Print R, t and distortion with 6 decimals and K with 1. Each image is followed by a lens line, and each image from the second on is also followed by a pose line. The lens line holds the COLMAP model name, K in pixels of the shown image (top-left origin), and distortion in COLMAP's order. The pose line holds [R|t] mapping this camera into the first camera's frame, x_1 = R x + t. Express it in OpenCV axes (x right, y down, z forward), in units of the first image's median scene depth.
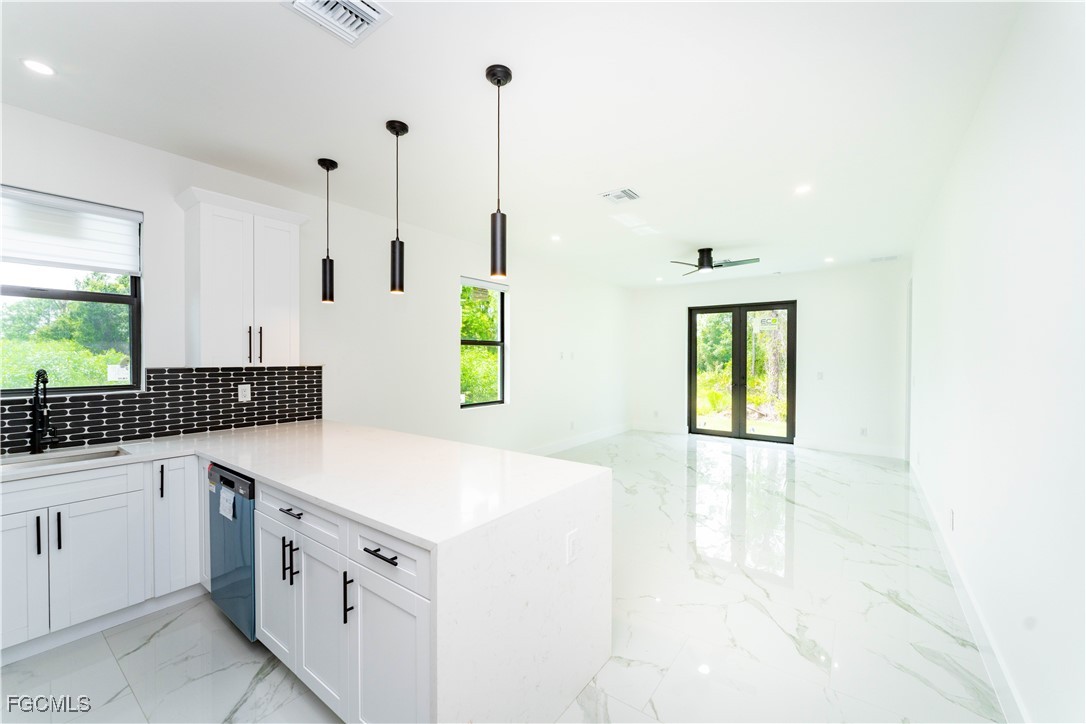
lens RADIAL K [[432.8, 0, 543.0], [0, 432.8, 362.0], [0, 0, 1]] dist [-0.001051, -0.000345]
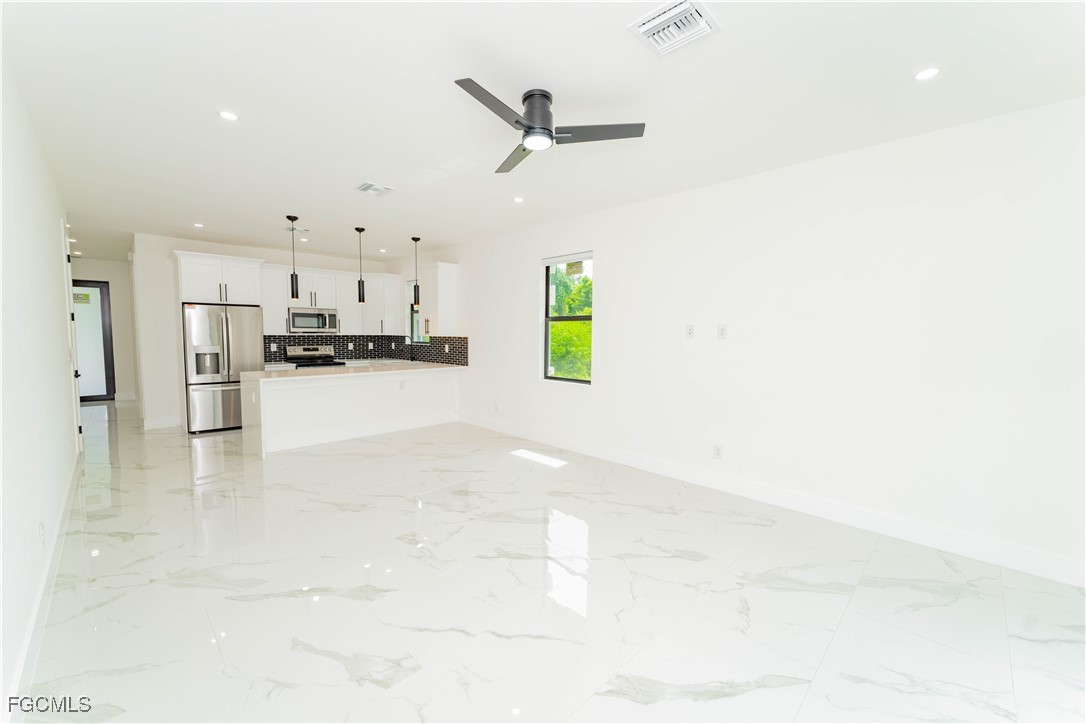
lens RADIAL K [[431.7, 0, 544.5], [0, 431.7, 363.2], [0, 0, 1]] dist [0.001261, -0.000211]
pose [[-0.144962, 0.068081, -0.987092, 0.803007], [-0.016236, 0.997332, 0.071172, -0.010023], [0.989304, 0.026343, -0.143470, 1.030142]]
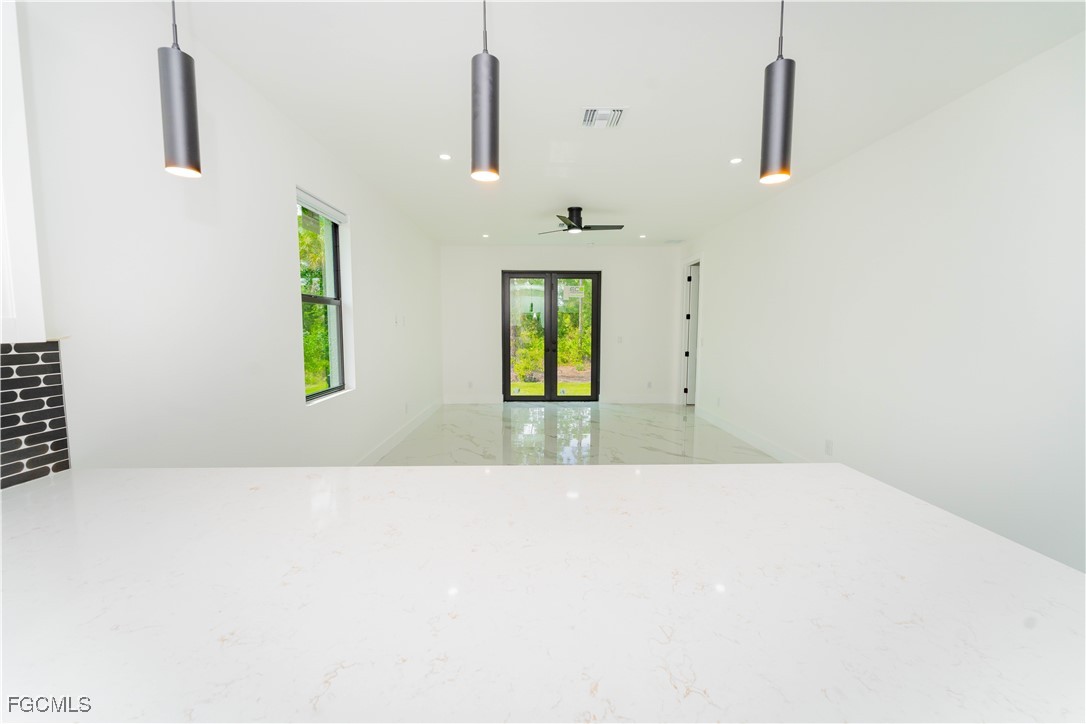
lens RADIAL K [[431.7, 0, 544.5], [0, 431.7, 363.2], [0, 0, 1]] dist [0.001261, -0.000211]
pose [[0.787789, -0.054779, 0.613505, -0.262139], [0.006393, 0.996711, 0.080787, 0.000615], [-0.615913, -0.059721, 0.785548, 0.264784]]
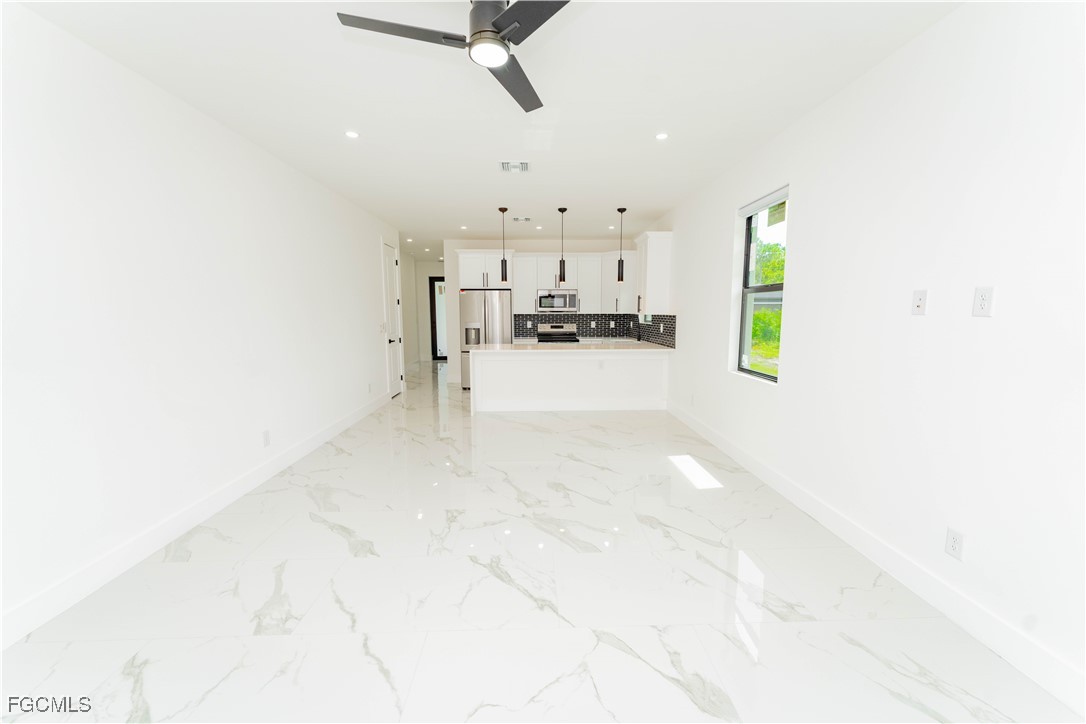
lens RADIAL K [[431.7, 0, 544.5], [0, 431.7, 363.2], [0, 0, 1]] dist [0.001261, -0.000211]
pose [[-0.783401, 0.075861, -0.616869, 0.546607], [-0.003725, 0.991932, 0.126716, -0.009565], [0.621505, 0.101568, -0.776798, 1.262319]]
